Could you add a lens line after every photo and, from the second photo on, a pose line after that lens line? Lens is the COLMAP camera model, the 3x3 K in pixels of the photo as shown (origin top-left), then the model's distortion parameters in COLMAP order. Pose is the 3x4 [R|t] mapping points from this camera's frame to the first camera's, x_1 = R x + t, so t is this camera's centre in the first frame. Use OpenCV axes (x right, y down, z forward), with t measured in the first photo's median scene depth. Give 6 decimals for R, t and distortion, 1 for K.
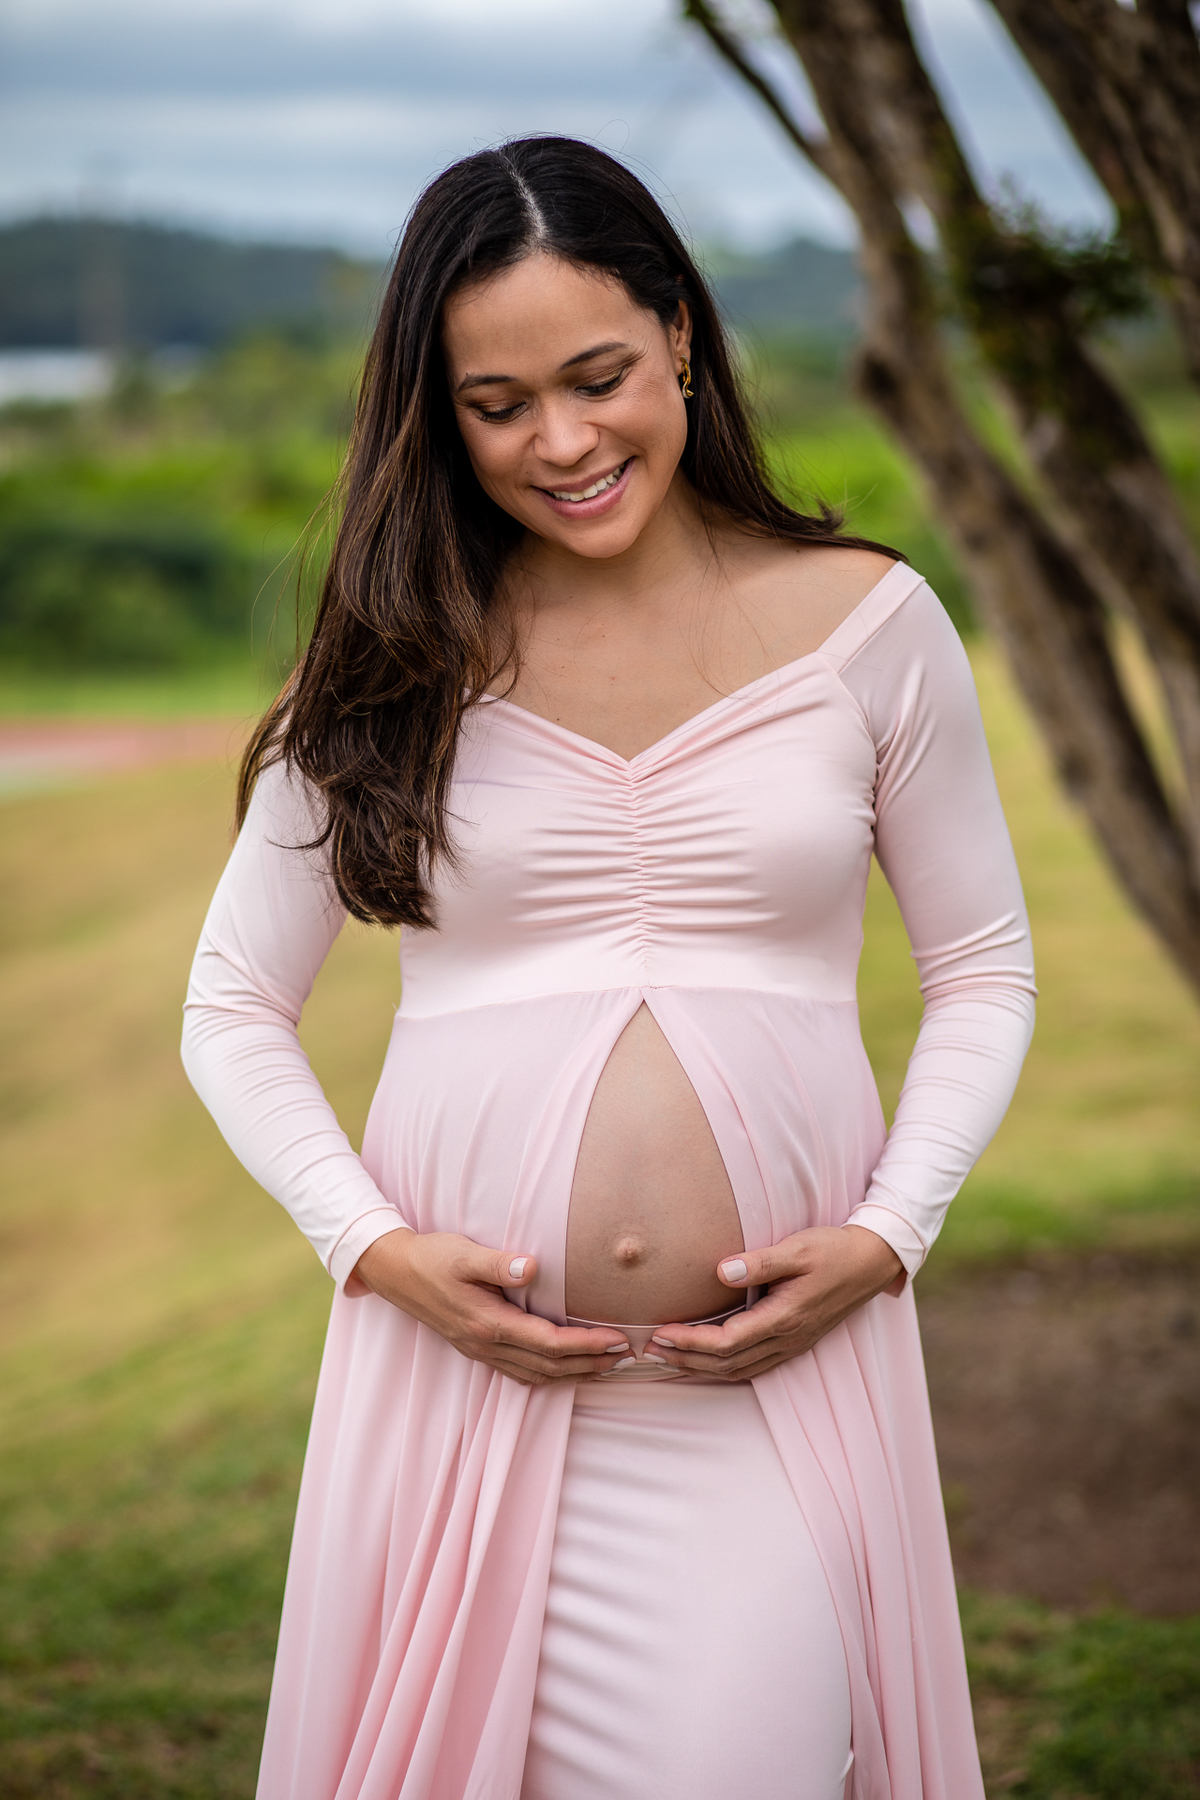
lens RADIAL K [[4447.7, 0, 600.0], [0, 4447.7, 900.0], [0, 0, 1]] dist [-0.056280, -0.088842]
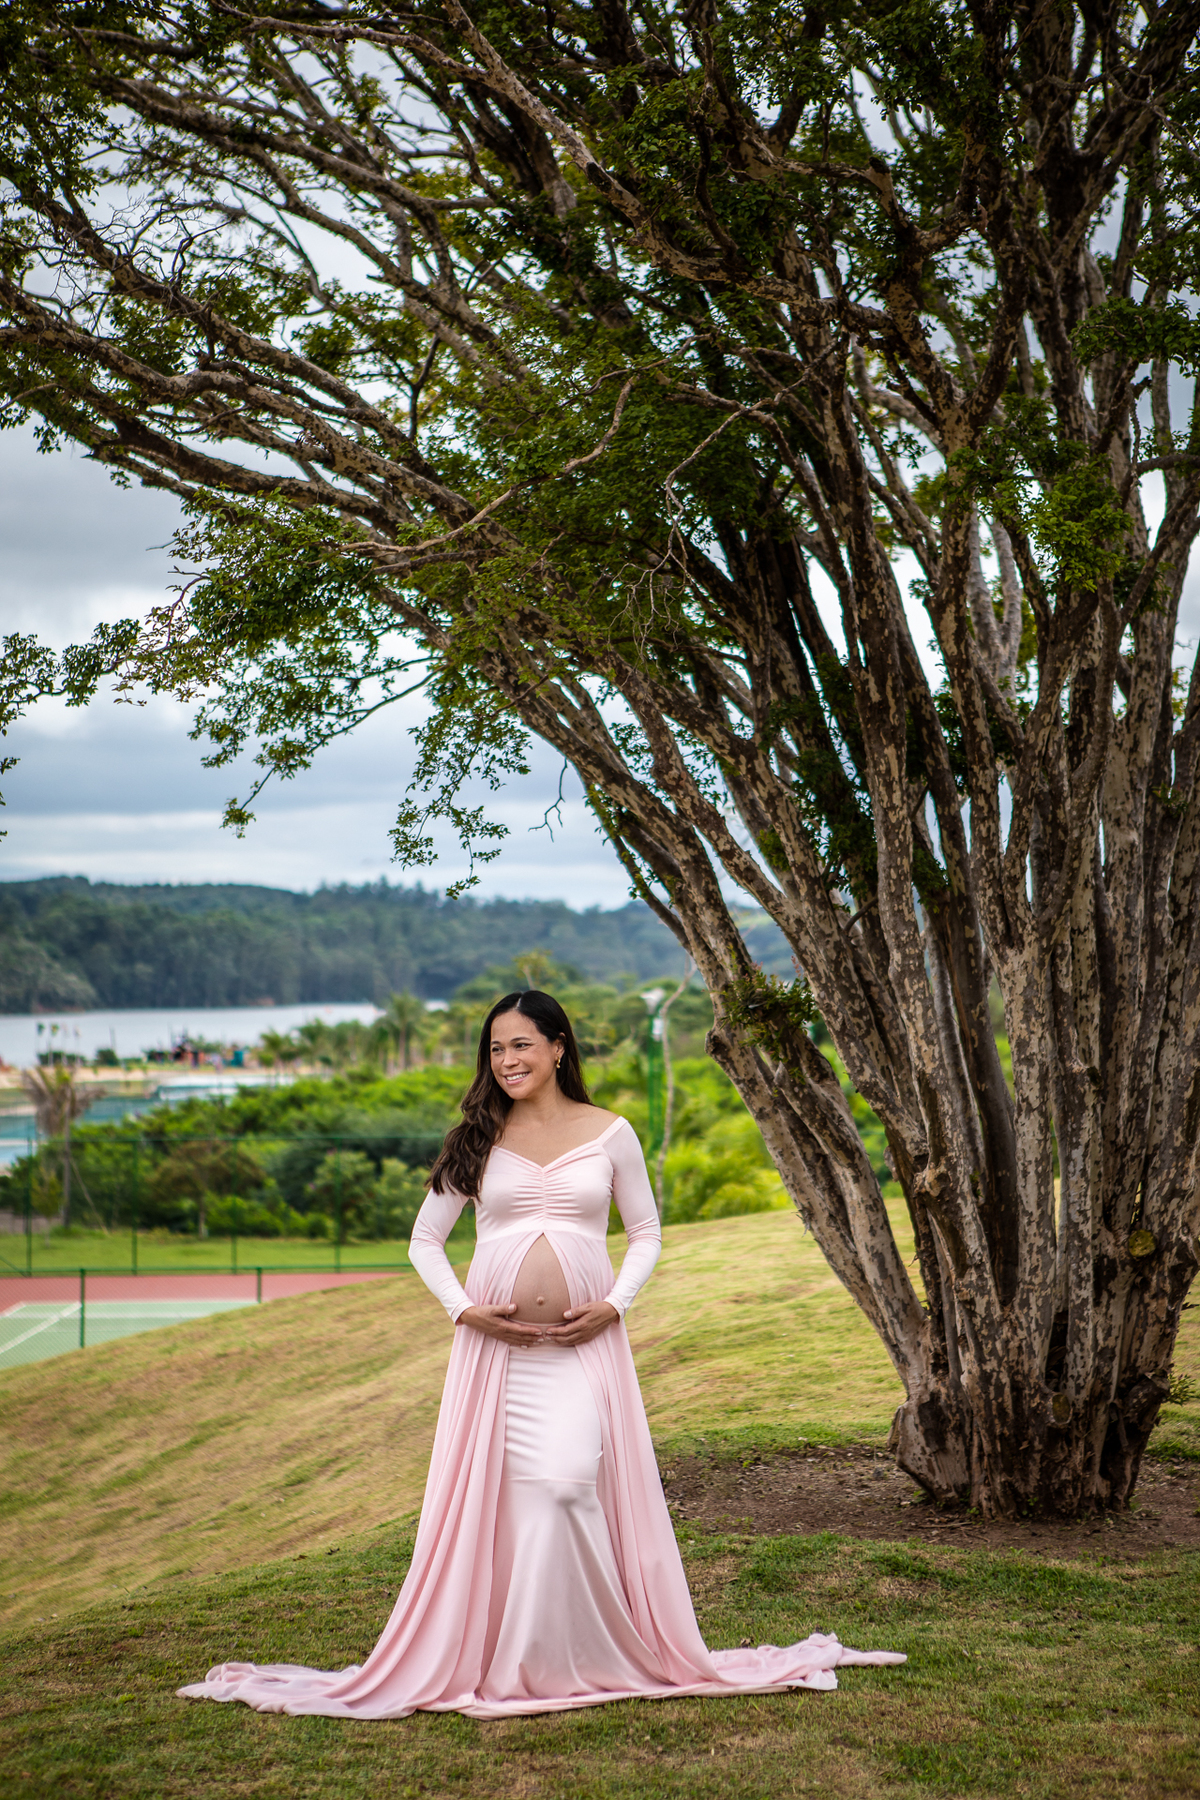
lens RADIAL K [[3624.0, 0, 600.0], [0, 3624.0, 900.0], [0, 0, 1]] dist [-0.006839, -0.010543]
pose [[0.998132, -0.006439, -0.060747, 0.214354], [-0.002957, 0.988169, -0.153339, 0.187919], [0.061016, 0.153232, 0.986305, -1.694726]]
